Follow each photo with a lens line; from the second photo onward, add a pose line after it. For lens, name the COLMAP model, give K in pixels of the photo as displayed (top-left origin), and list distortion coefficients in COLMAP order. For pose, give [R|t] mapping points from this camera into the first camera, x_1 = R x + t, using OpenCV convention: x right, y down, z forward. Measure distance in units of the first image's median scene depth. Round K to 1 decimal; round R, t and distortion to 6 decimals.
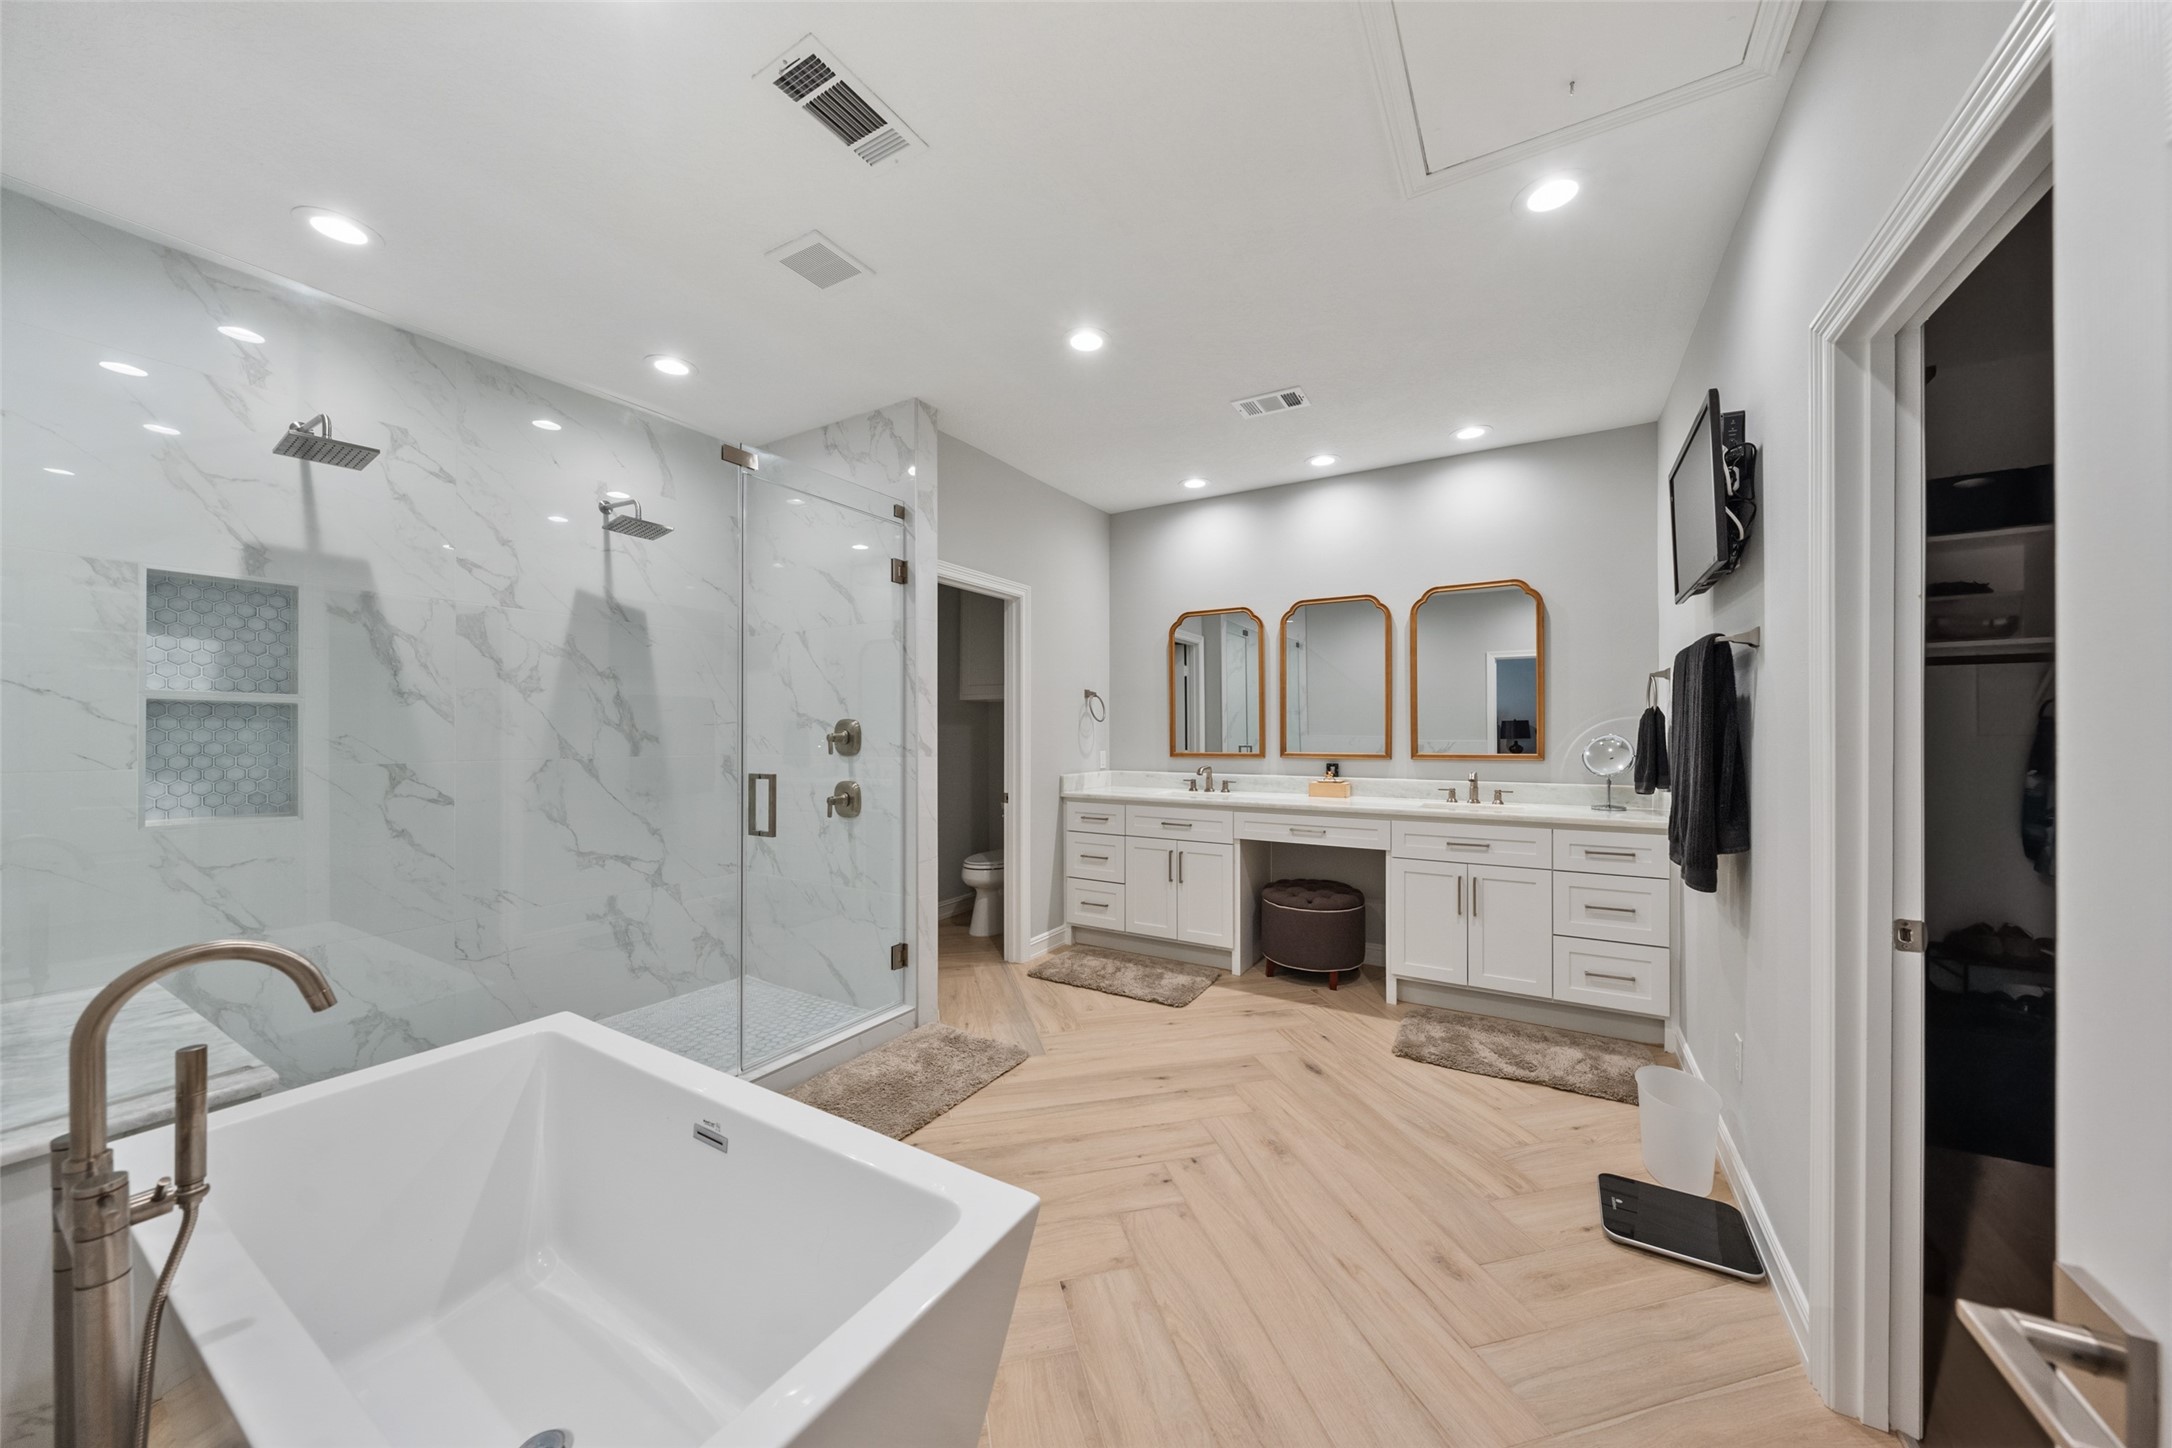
lens RADIAL K [[736.5, 0, 1091.1], [0, 736.5, 736.0], [0, 0, 1]] dist [0.000004, -0.000008]
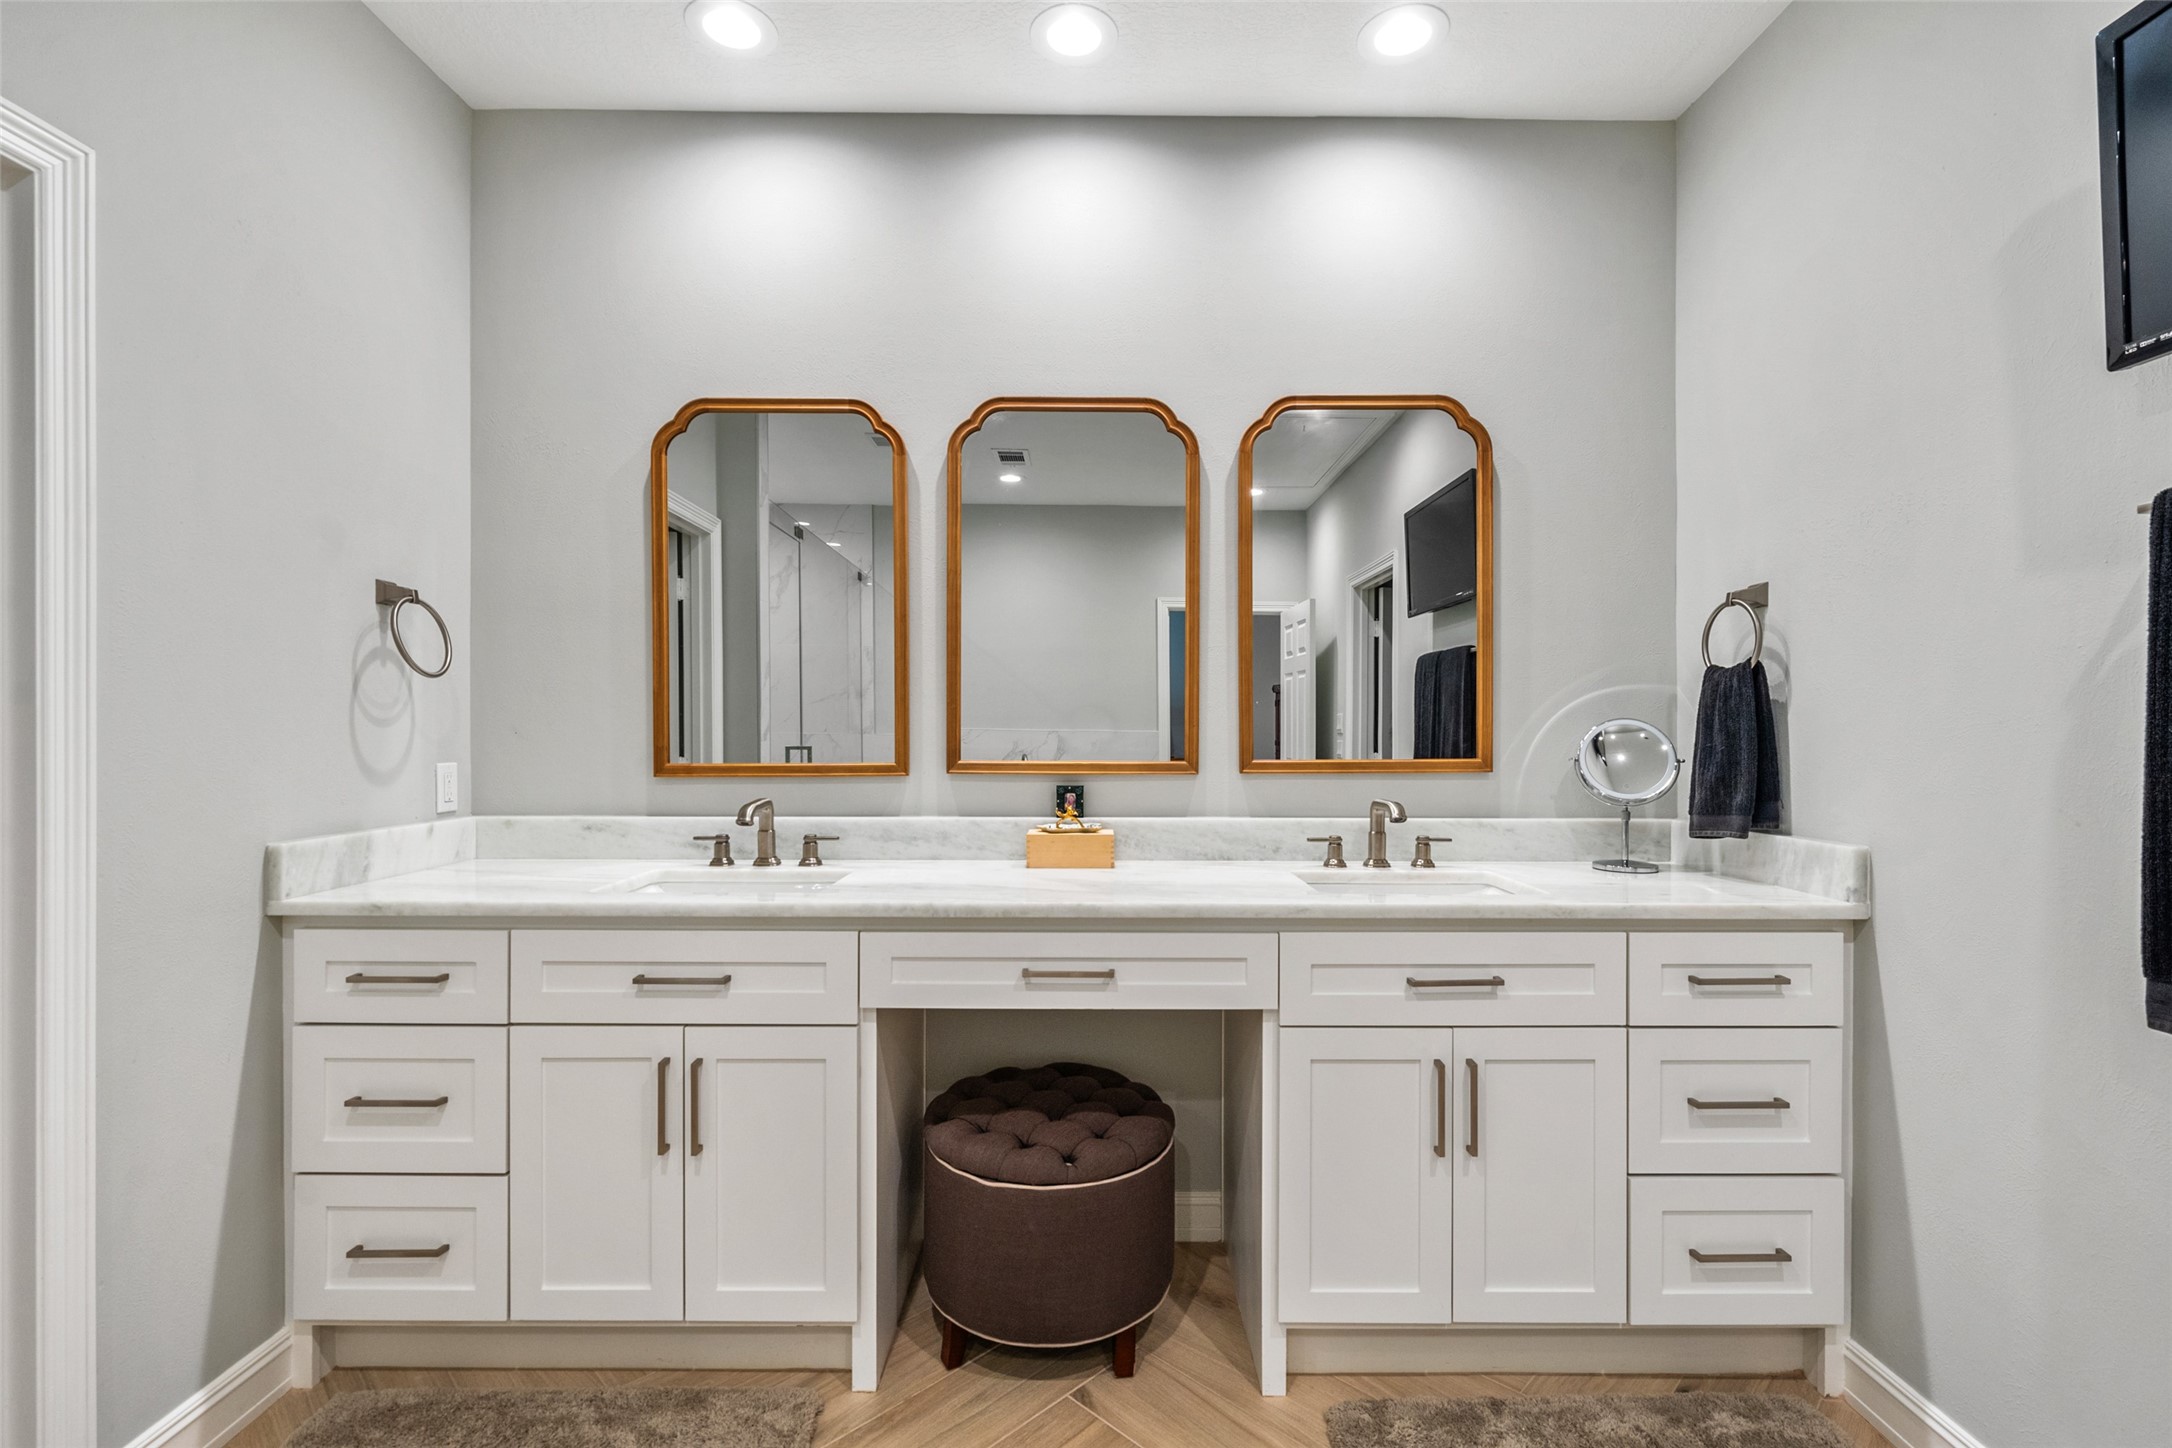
lens RADIAL K [[974.5, 0, 1084.9], [0, 974.5, 738.3], [0, 0, 1]] dist [0.001137, -0.000376]
pose [[0.856174, -0.000263, 0.516687, 0.037273], [-0.000737, 0.999998, 0.001730, 0.007514], [-0.516686, -0.001862, 0.856173, 0.448168]]
